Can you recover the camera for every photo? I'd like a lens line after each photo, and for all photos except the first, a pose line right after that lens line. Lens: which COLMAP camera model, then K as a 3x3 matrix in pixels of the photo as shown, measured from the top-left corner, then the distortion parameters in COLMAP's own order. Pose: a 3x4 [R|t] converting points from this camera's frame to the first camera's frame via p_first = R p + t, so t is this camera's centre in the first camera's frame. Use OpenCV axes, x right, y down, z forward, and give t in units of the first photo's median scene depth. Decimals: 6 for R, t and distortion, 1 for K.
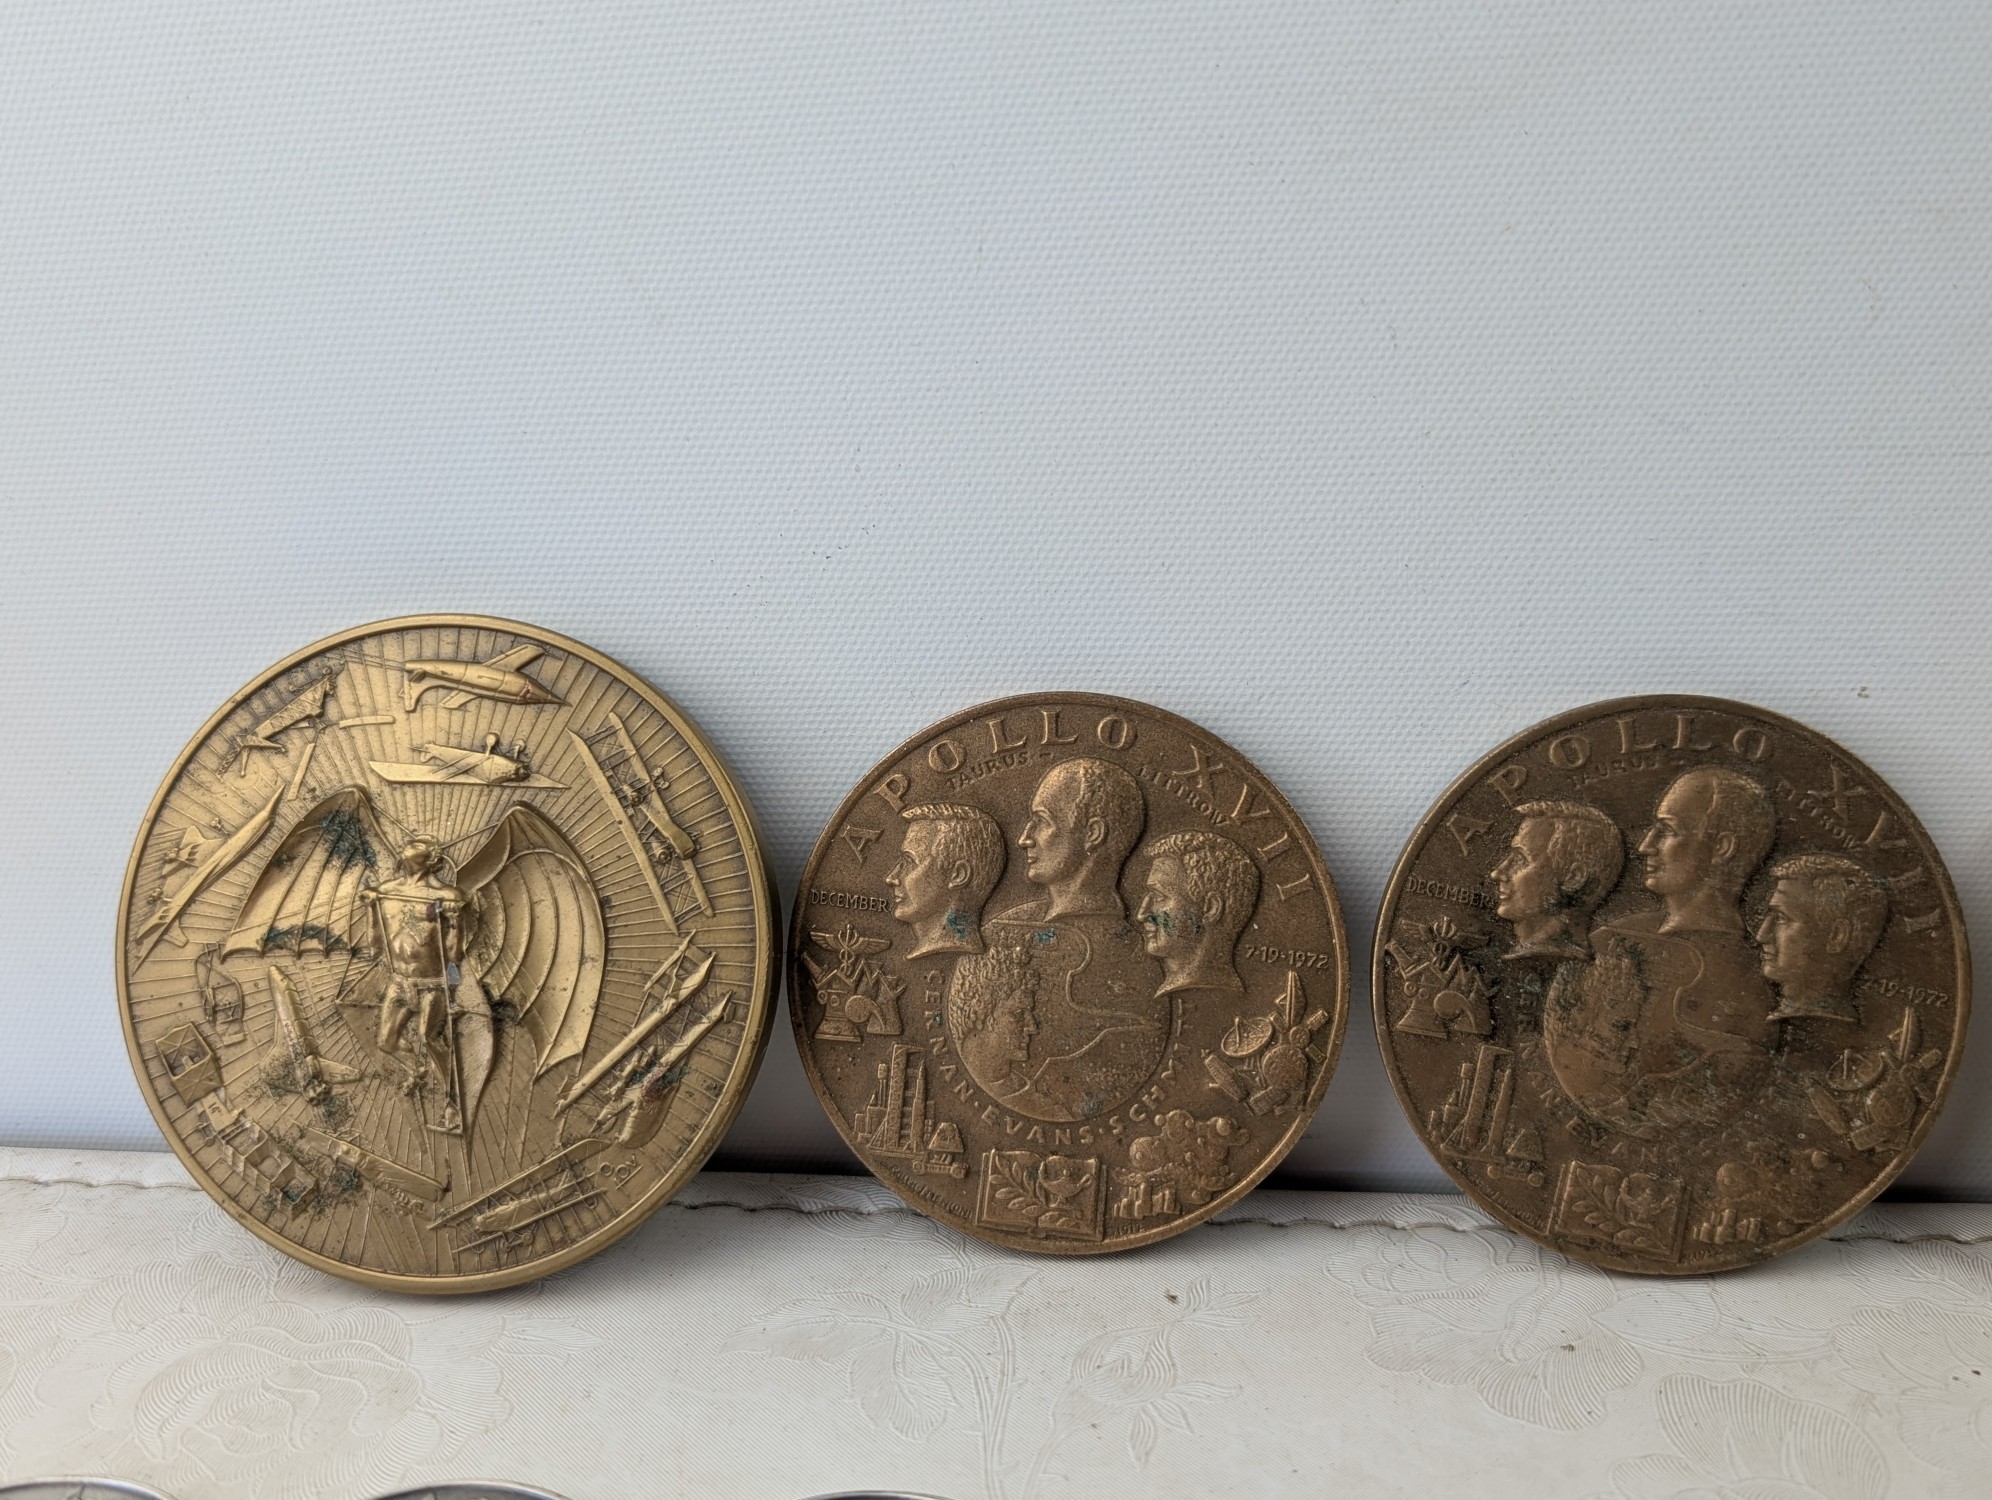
lens RADIAL K [[1966.1, 0, 957.3], [0, 1966.1, 748.9], [0, 0, 1]] dist [0.097549, -0.390954]
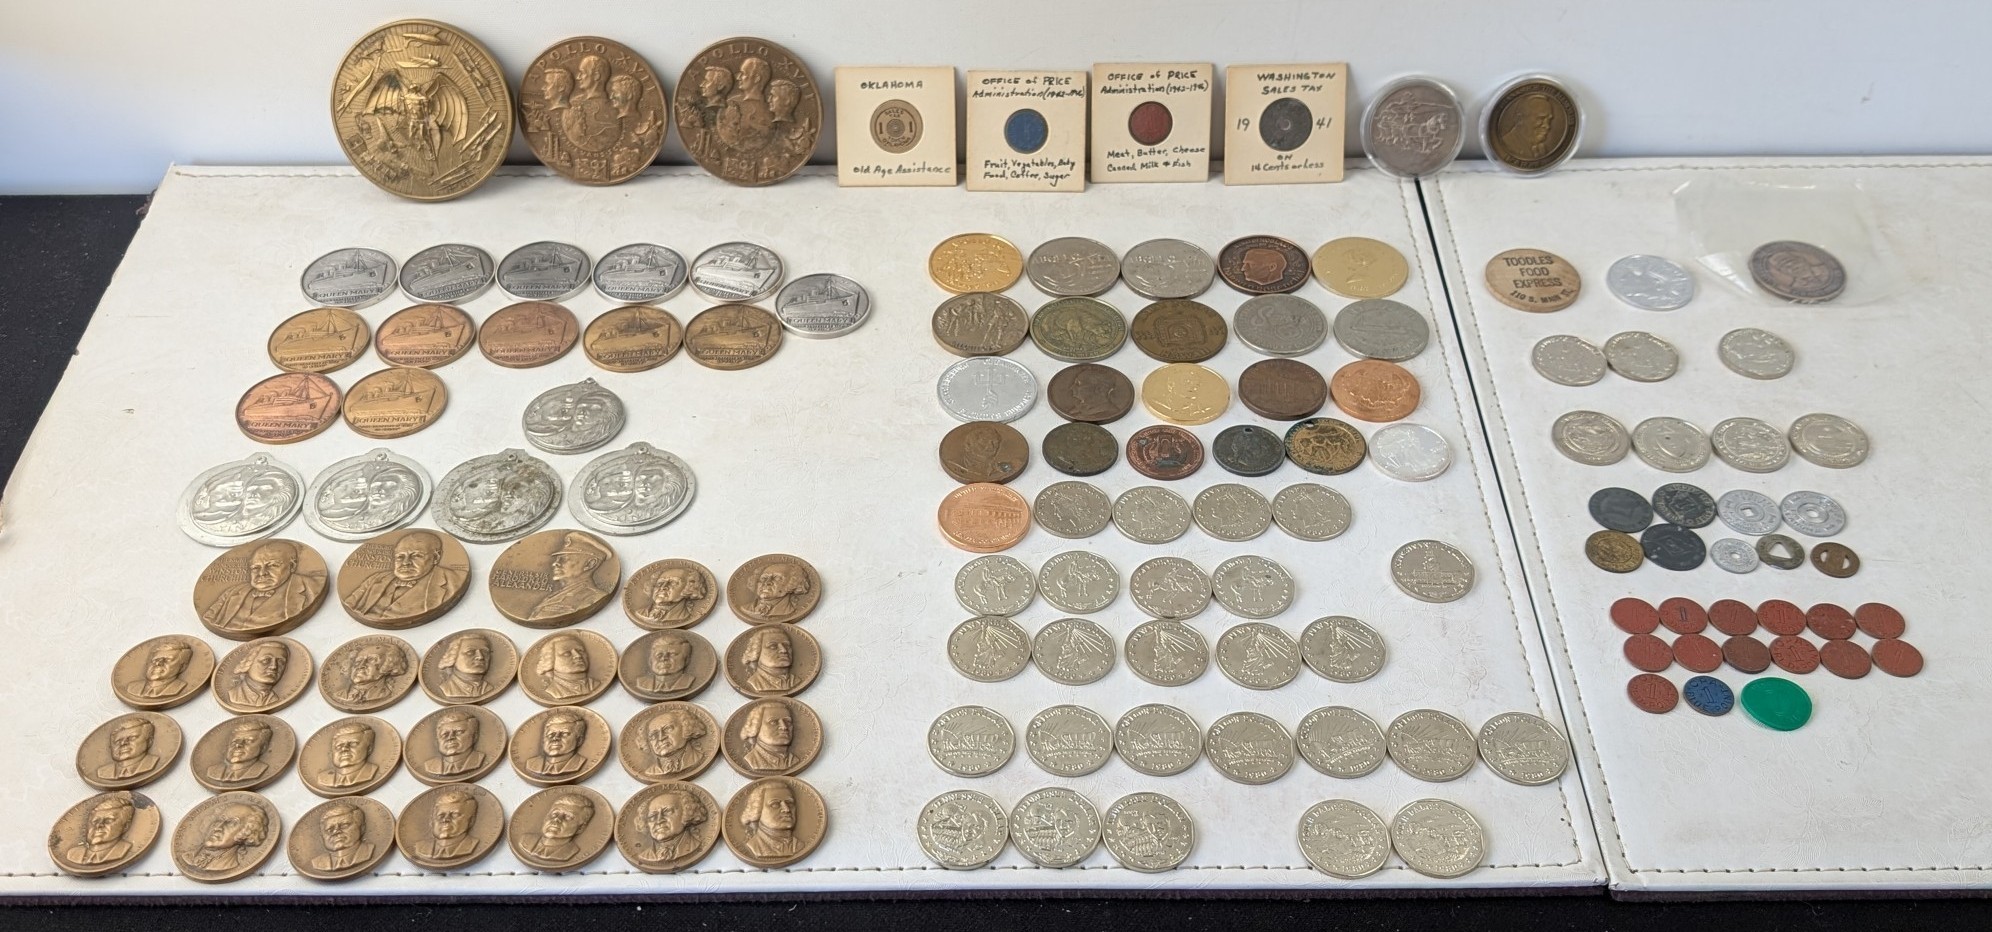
lens RADIAL K [[1903.3, 0, 990.8], [0, 1903.3, 499.5], [0, 0, 1]] dist [-0.003592, -0.008271]
pose [[0.992948, -0.051102, 0.106971, 0.386384], [0.003207, 0.913573, 0.406661, -0.692158], [-0.118507, -0.403450, 0.907295, -2.705884]]
